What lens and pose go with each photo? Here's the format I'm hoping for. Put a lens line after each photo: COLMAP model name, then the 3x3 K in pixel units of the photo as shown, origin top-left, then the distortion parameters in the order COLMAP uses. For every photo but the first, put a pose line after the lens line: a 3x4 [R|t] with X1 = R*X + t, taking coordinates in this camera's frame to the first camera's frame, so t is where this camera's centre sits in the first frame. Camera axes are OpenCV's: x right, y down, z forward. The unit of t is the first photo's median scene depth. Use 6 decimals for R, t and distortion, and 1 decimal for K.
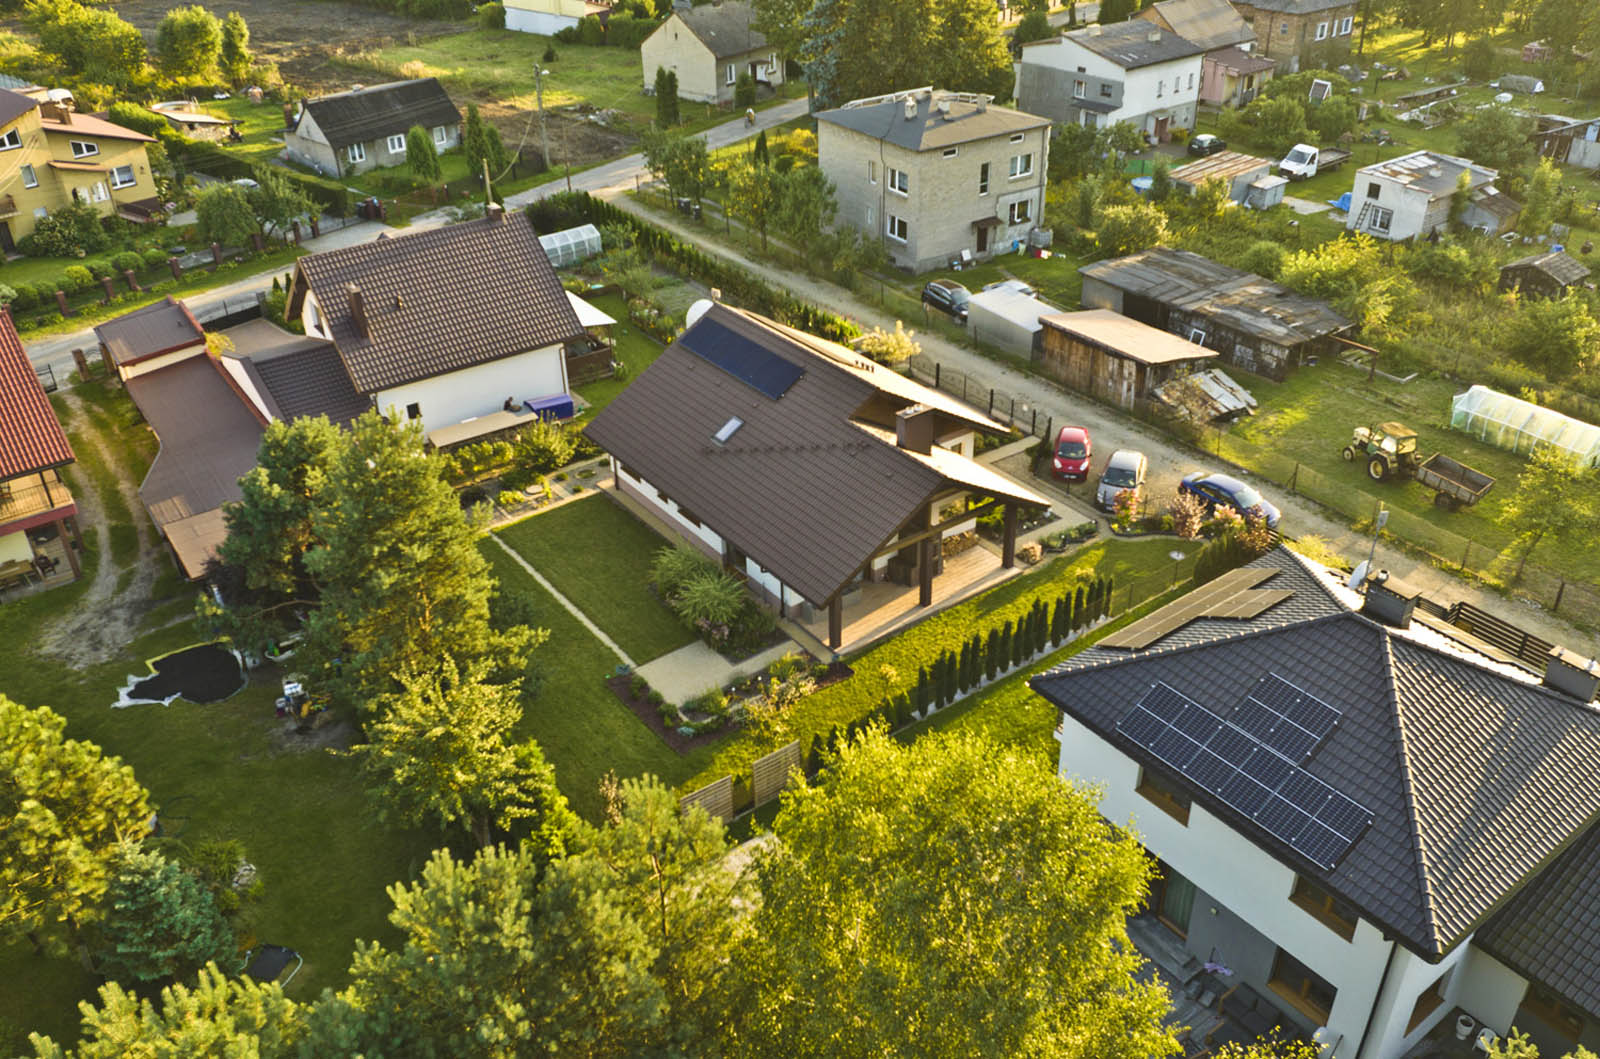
lens RADIAL K [[1279.4, 0, 800.0], [0, 1279.4, 529.5], [0, 0, 1]] dist [-0.011067, -0.000813]
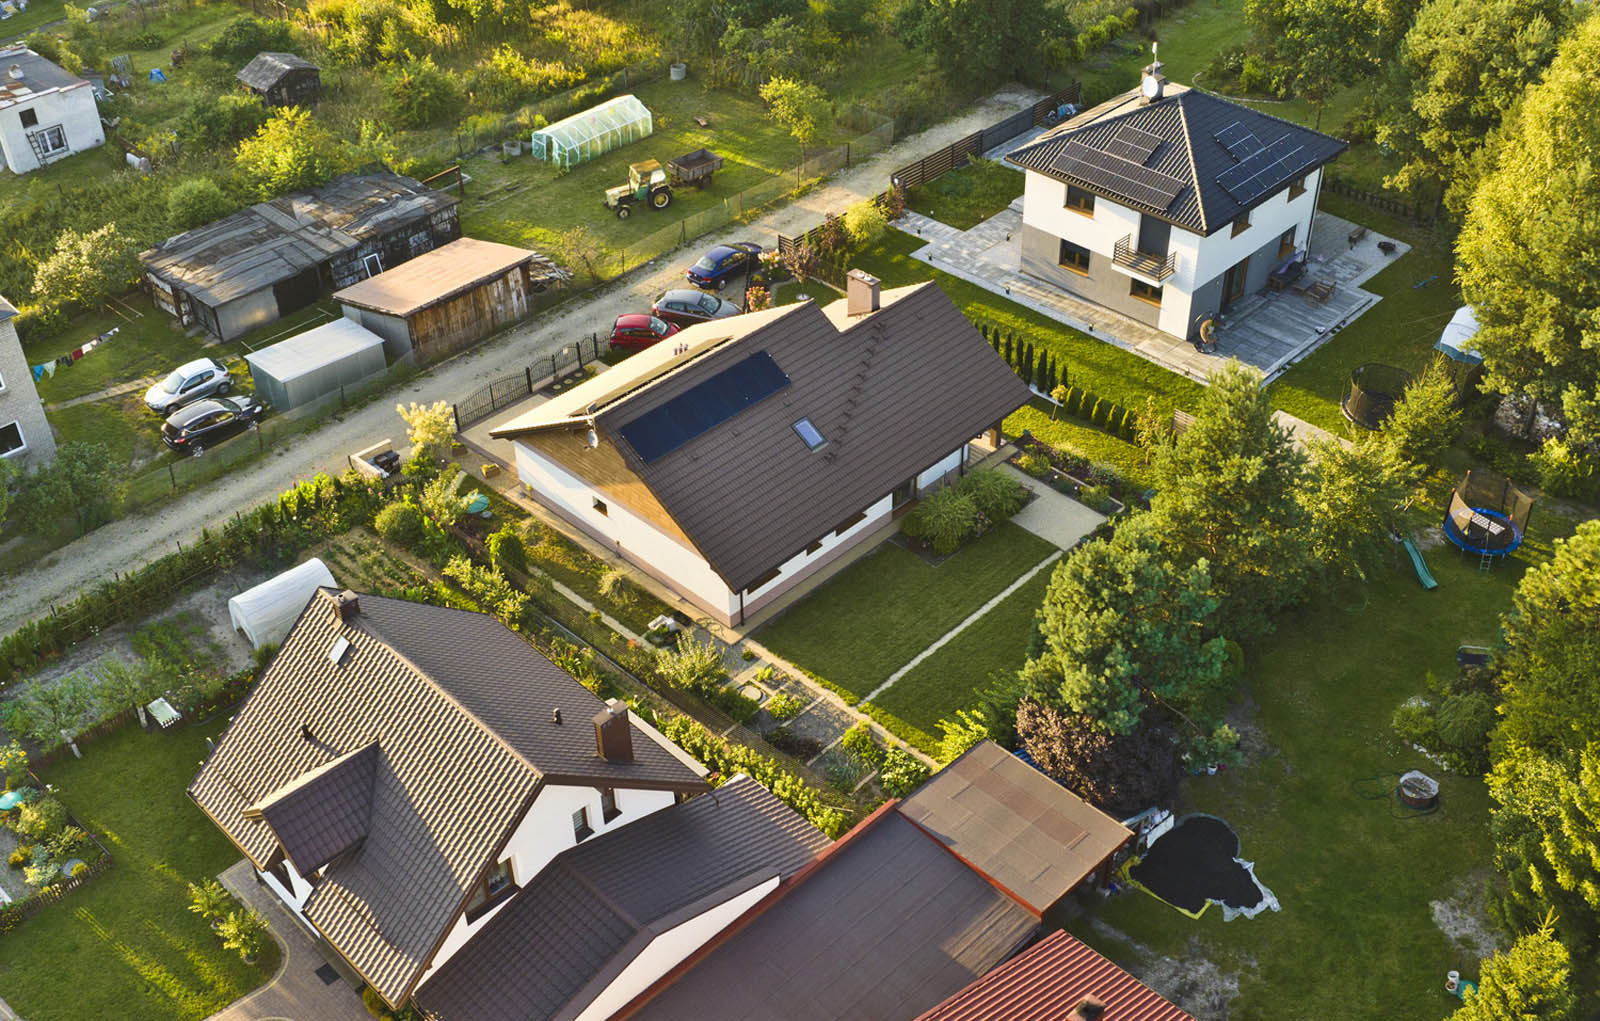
lens RADIAL K [[1702.7, 0, 800.0], [0, 1702.7, 510.5], [0, 0, 1]] dist [0.003618, -0.016958]
pose [[-0.150457, -0.590298, 0.793039, -0.896970], [0.535835, 0.625433, 0.567200, -0.626817], [-0.830809, 0.510277, 0.222201, 0.617236]]
